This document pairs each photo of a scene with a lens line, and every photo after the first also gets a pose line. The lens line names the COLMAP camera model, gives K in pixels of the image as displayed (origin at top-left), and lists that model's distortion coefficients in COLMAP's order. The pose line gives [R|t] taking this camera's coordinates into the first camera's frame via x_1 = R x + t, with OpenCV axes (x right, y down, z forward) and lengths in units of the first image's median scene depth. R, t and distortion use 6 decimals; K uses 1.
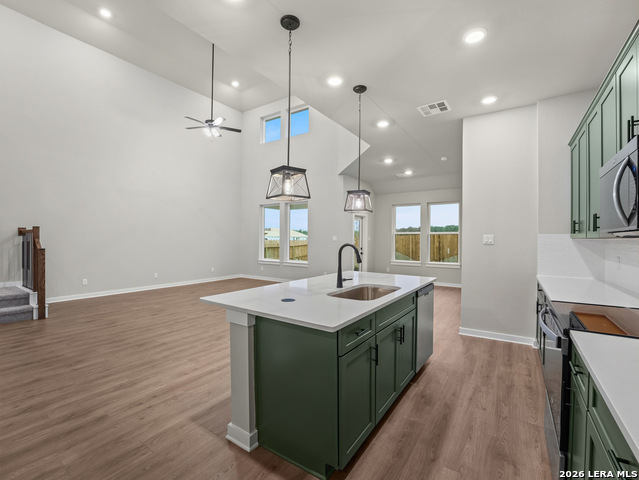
lens RADIAL K [[292.1, 0, 319.5], [0, 292.1, 240.0], [0, 0, 1]] dist [-0.026378, 0.001622]
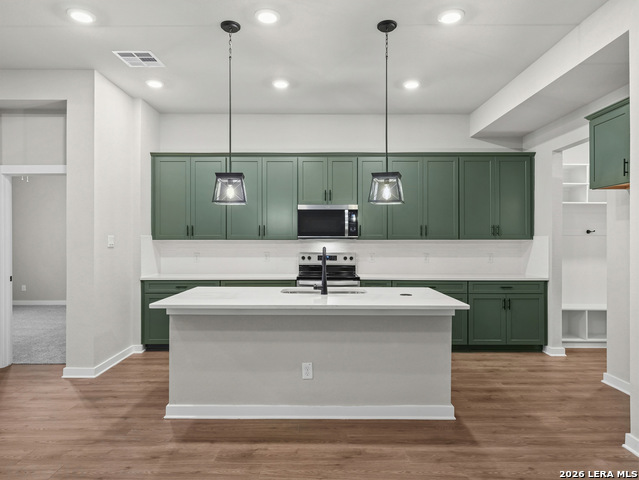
lens RADIAL K [[416.2, 0, 319.5], [0, 416.2, 240.0], [0, 0, 1]] dist [0.004518, 0.001819]
pose [[-0.555228, -0.008448, 0.831655, -0.625730], [0.000111, 0.999948, 0.010232, -0.015944], [-0.831698, 0.005774, -0.555198, 1.063228]]
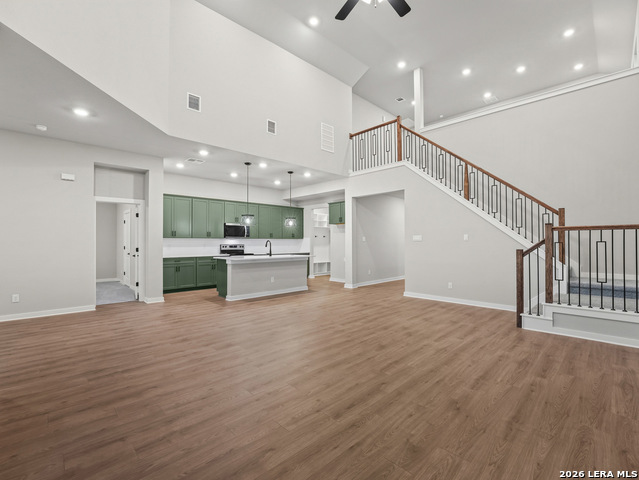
lens RADIAL K [[292.1, 0, 319.5], [0, 292.1, 240.0], [0, 0, 1]] dist [-0.026378, 0.001622]
pose [[-0.977915, -0.004671, 0.208949, -0.591265], [-0.004833, 0.999988, -0.000263, 0.003391], [-0.208946, -0.001267, -0.977926, 2.209808]]
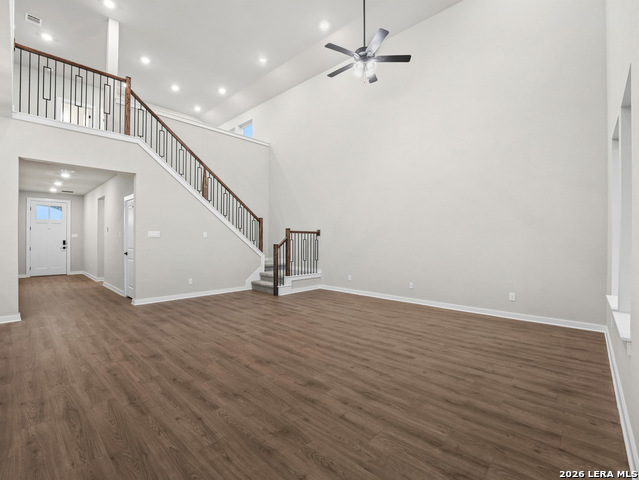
lens RADIAL K [[292.1, 0, 319.5], [0, 292.1, 240.0], [0, 0, 1]] dist [-0.026378, 0.001622]
pose [[-0.160916, -0.008923, -0.986928, 0.415089], [-0.010910, 0.999914, -0.007261, 0.017951], [0.986908, 0.009599, -0.161000, 1.558952]]
